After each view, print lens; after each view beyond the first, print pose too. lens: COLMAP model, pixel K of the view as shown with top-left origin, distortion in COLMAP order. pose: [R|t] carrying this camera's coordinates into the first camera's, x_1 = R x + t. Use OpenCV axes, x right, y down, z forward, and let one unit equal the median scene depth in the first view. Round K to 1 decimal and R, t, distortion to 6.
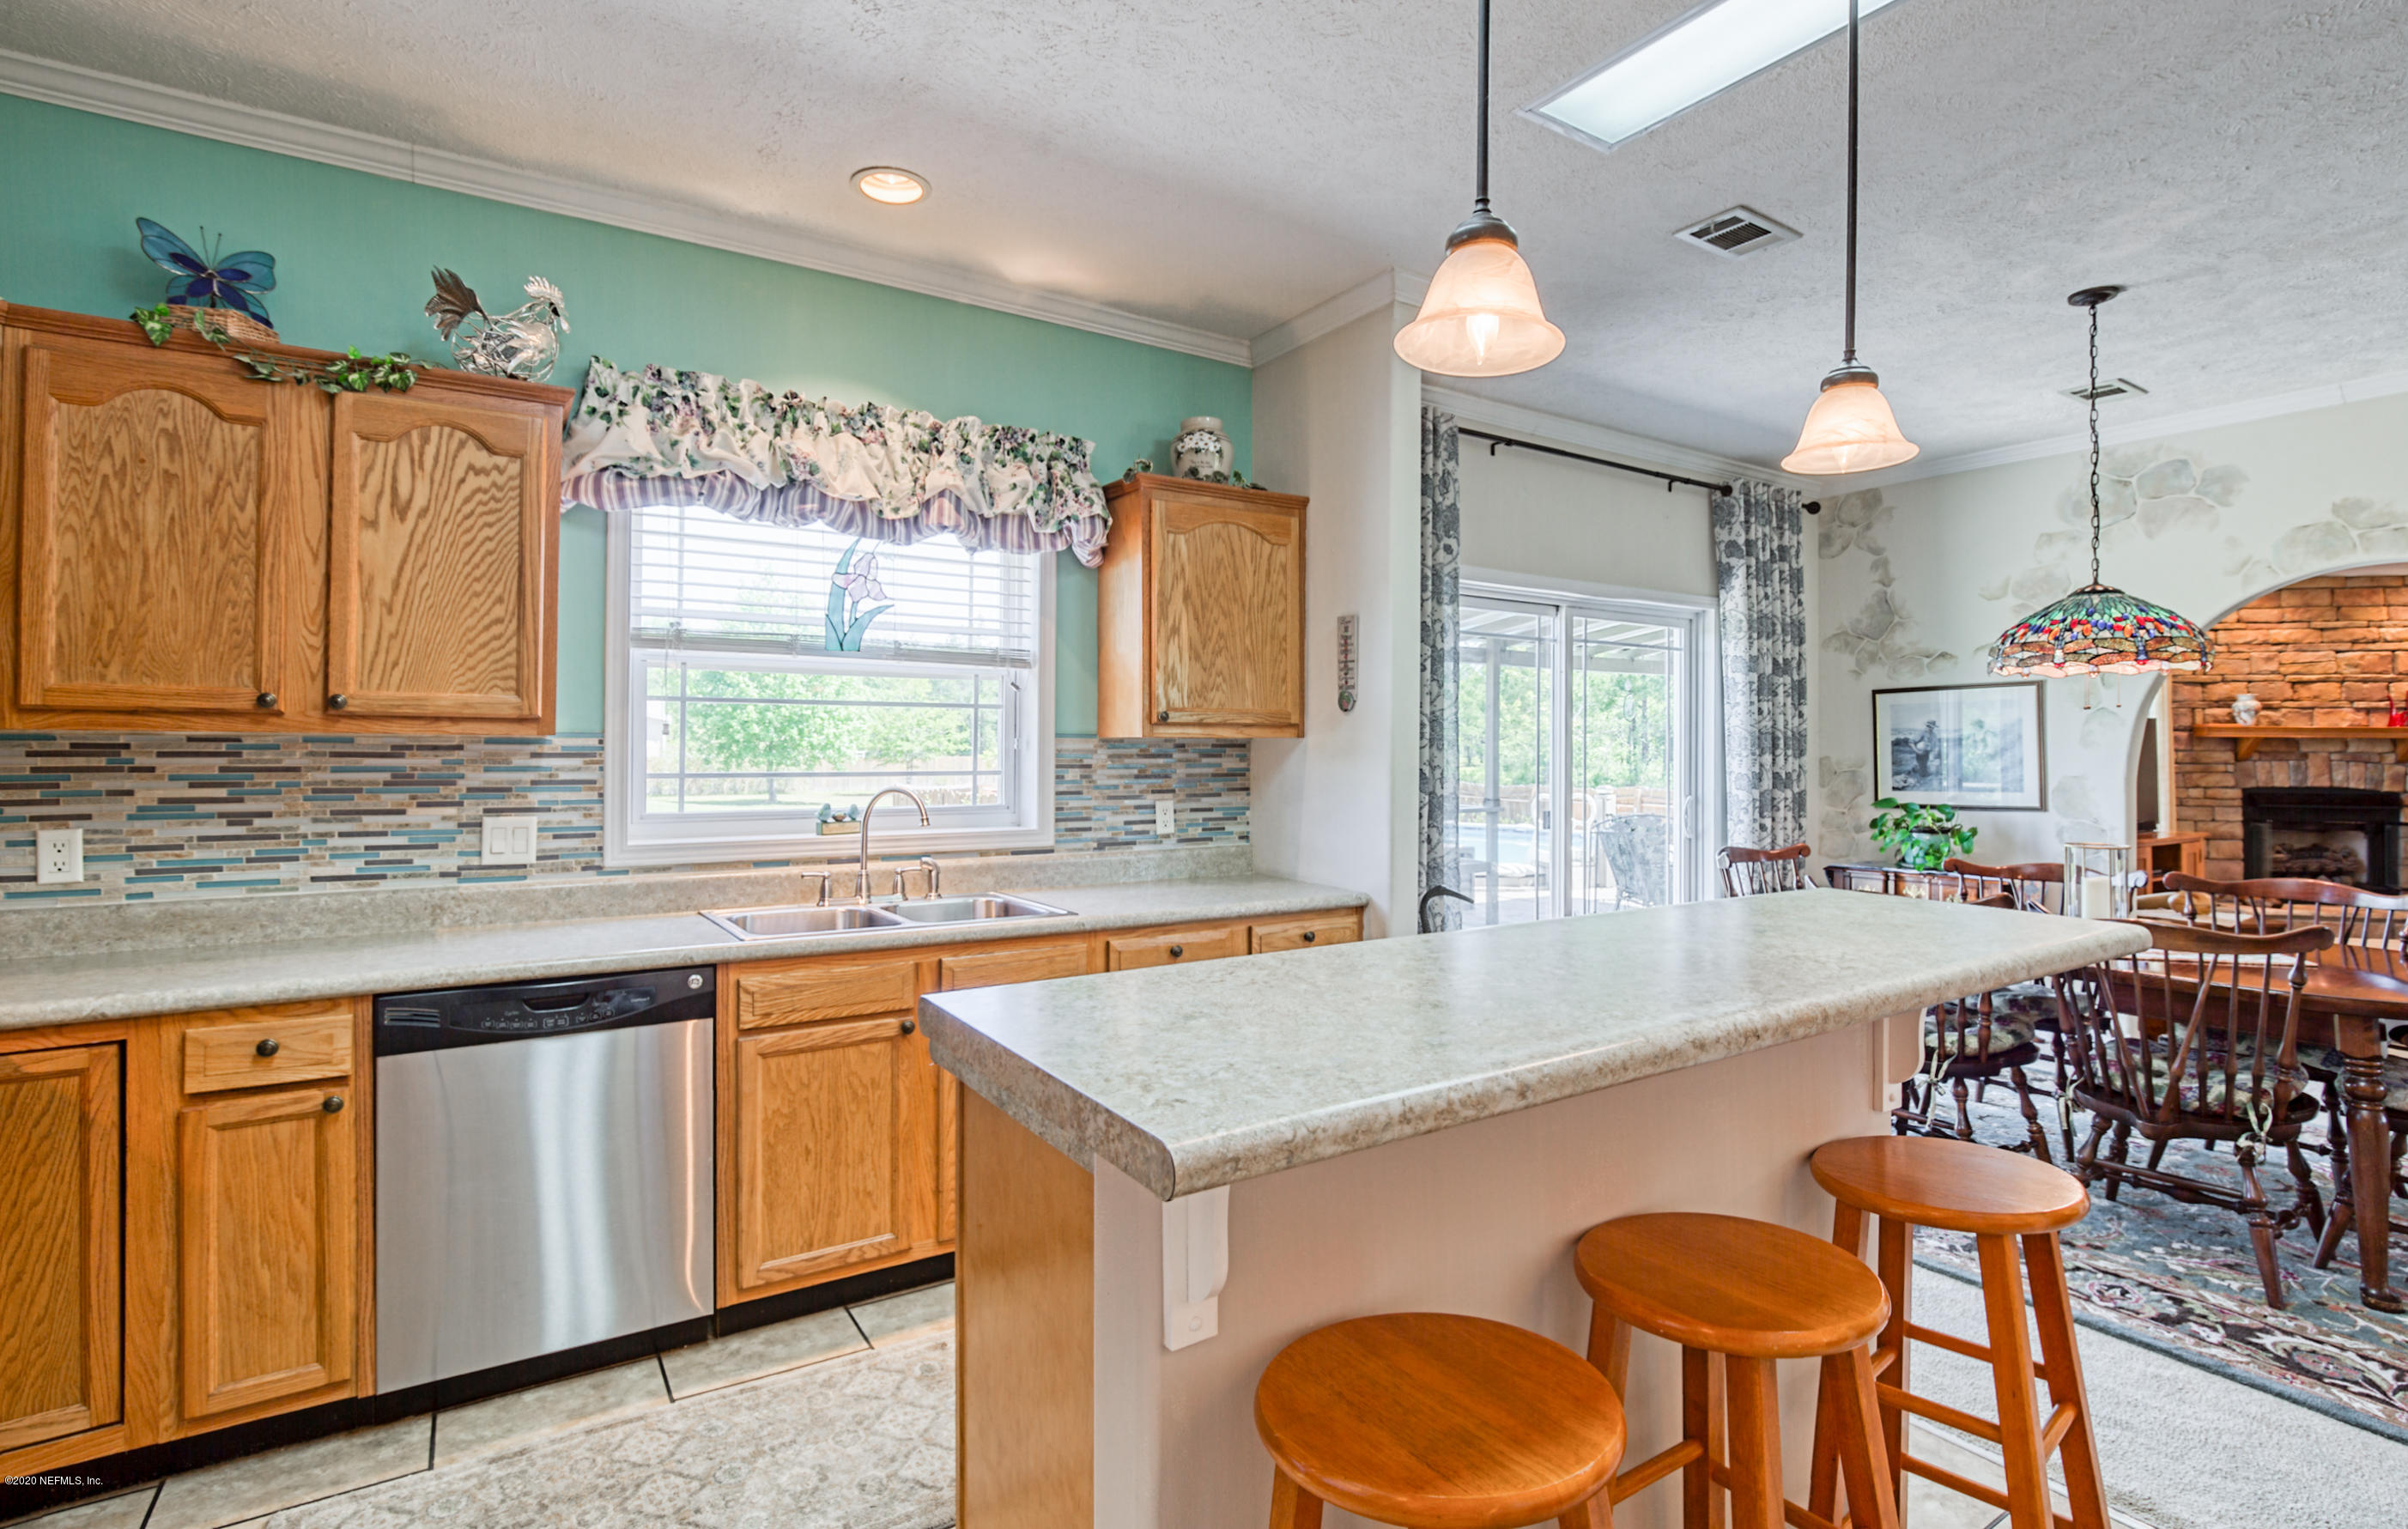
lens RADIAL K [[1128.1, 0, 1258.3], [0, 1128.1, 731.3], [0, 0, 1]] dist [-0.002230, 0.001226]
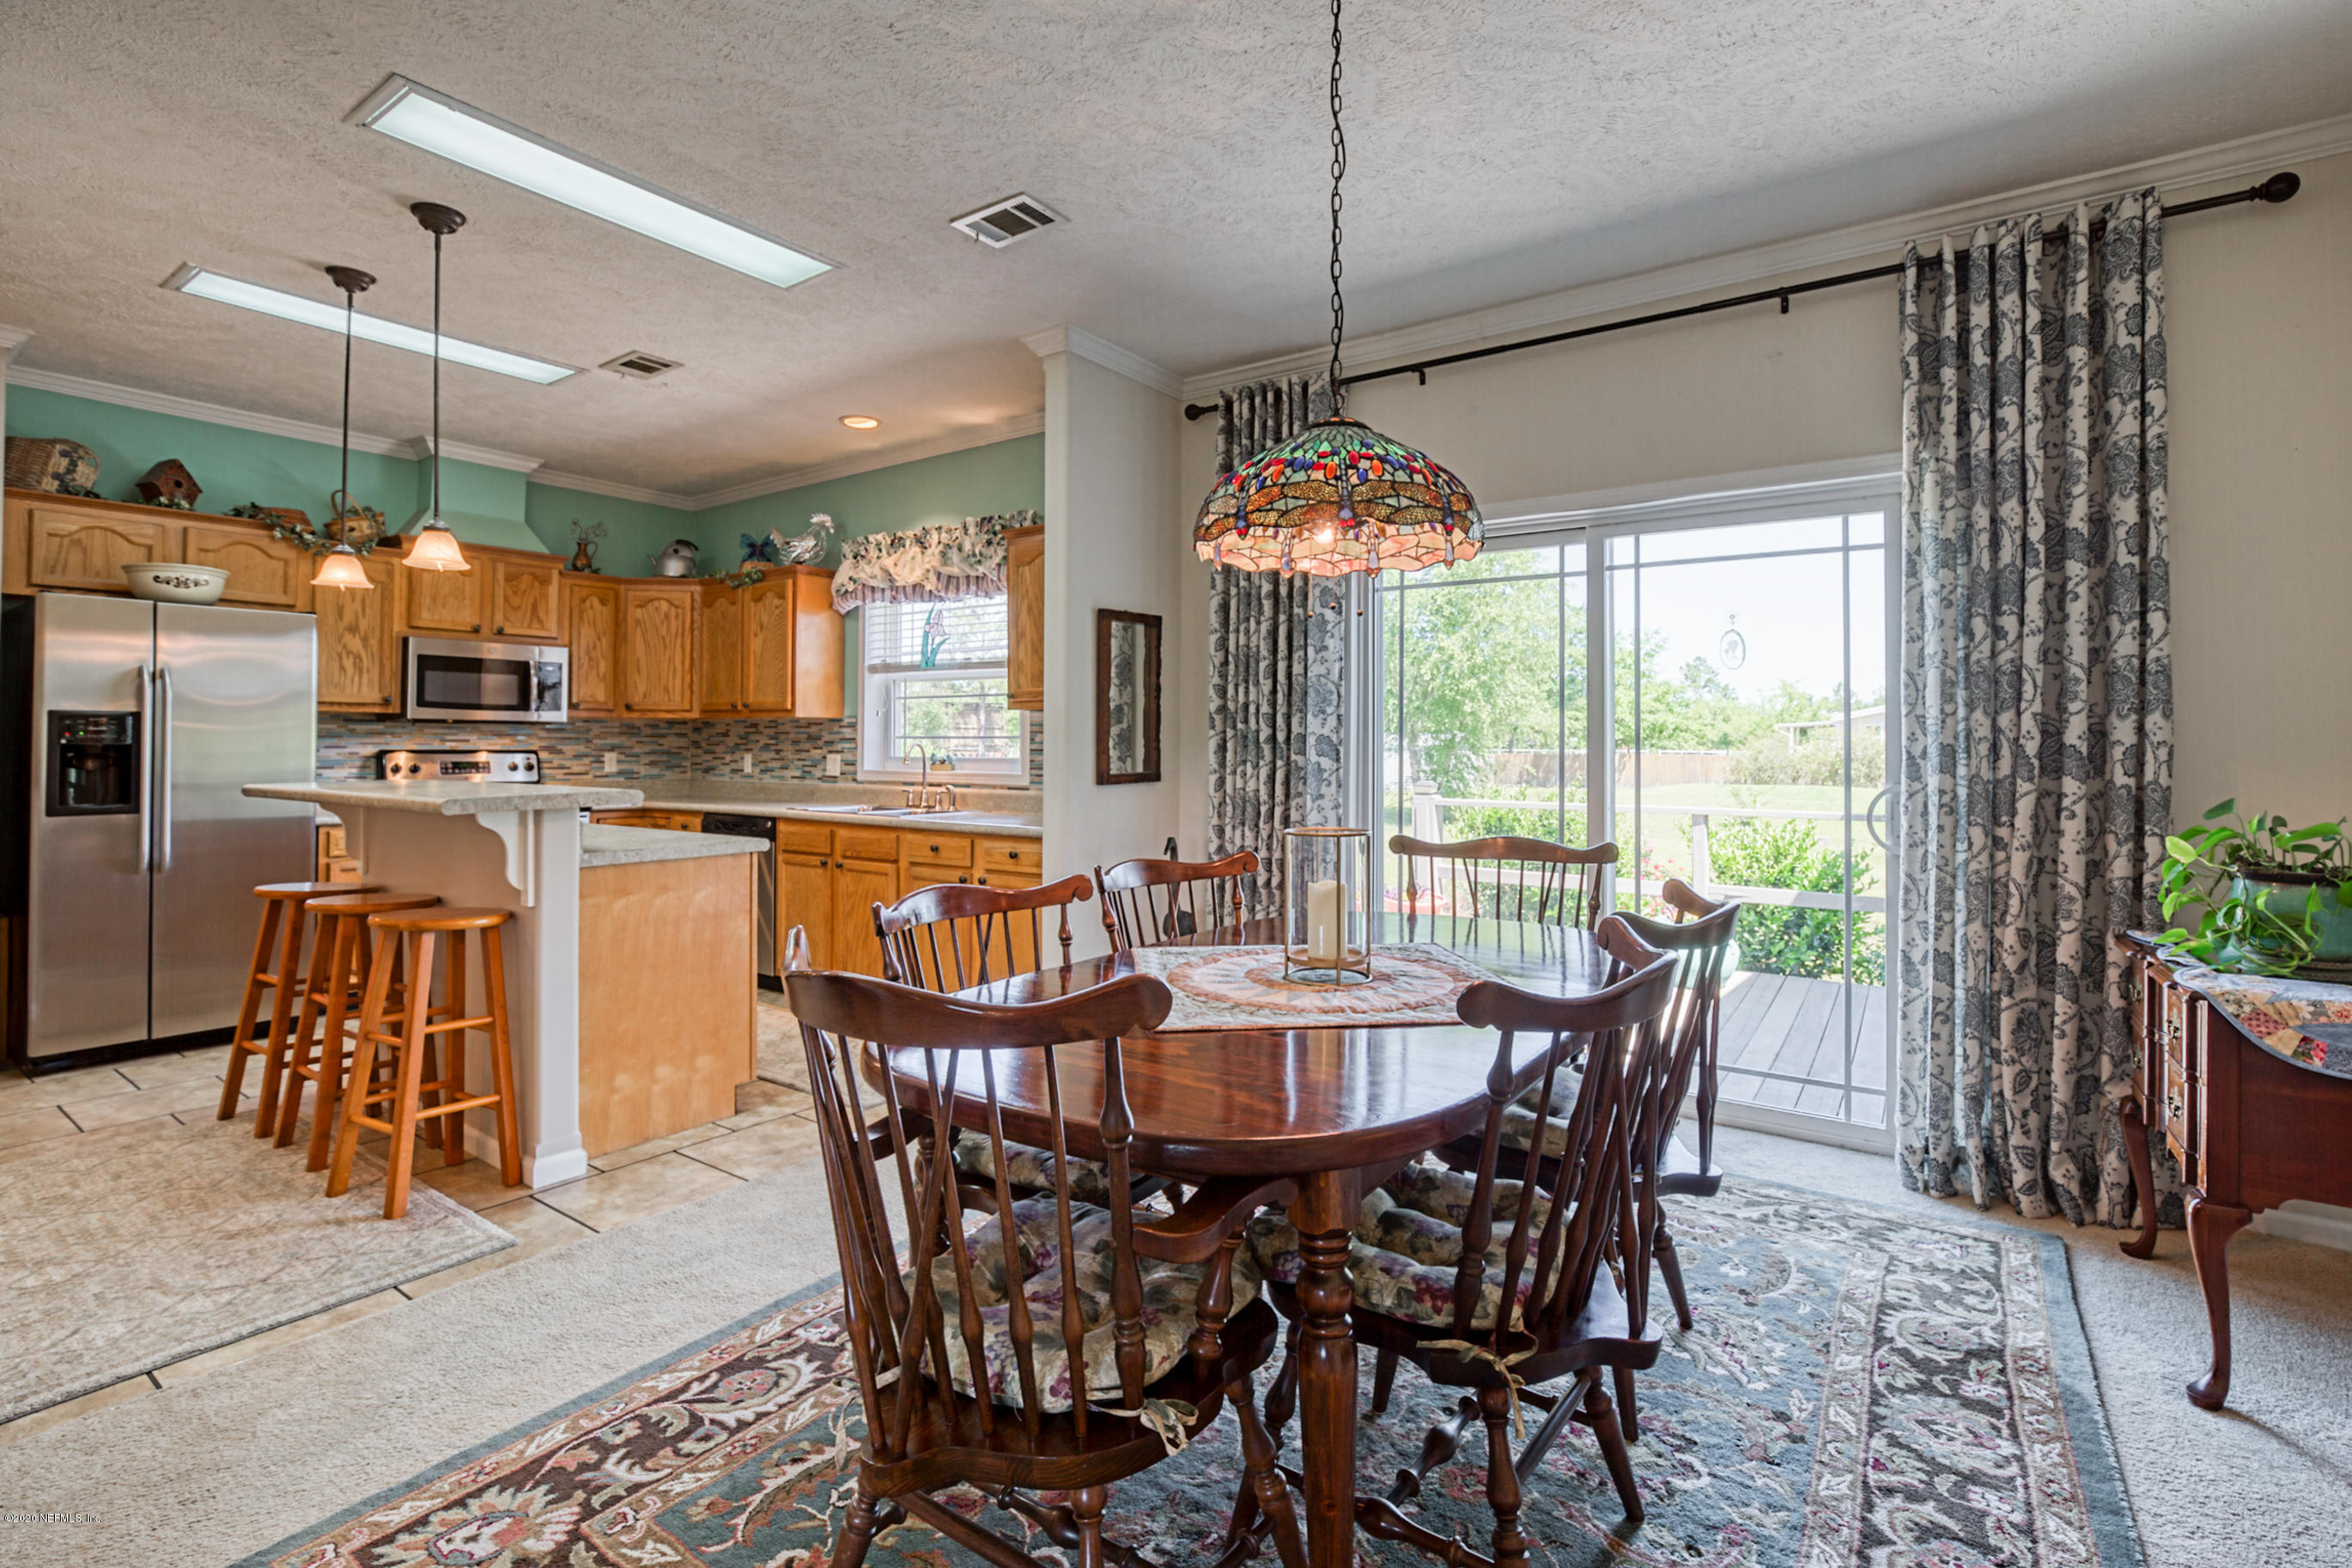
lens RADIAL K [[1077.9, 0, 1190.6], [0, 1077.9, 722.0], [0, 0, 1]] dist [-0.018471, 0.006371]
pose [[0.374289, -0.022314, -0.927044, 1.211567], [0.012372, 0.999742, -0.019068, 0.046974], [0.927230, -0.004332, 0.374468, 0.662573]]
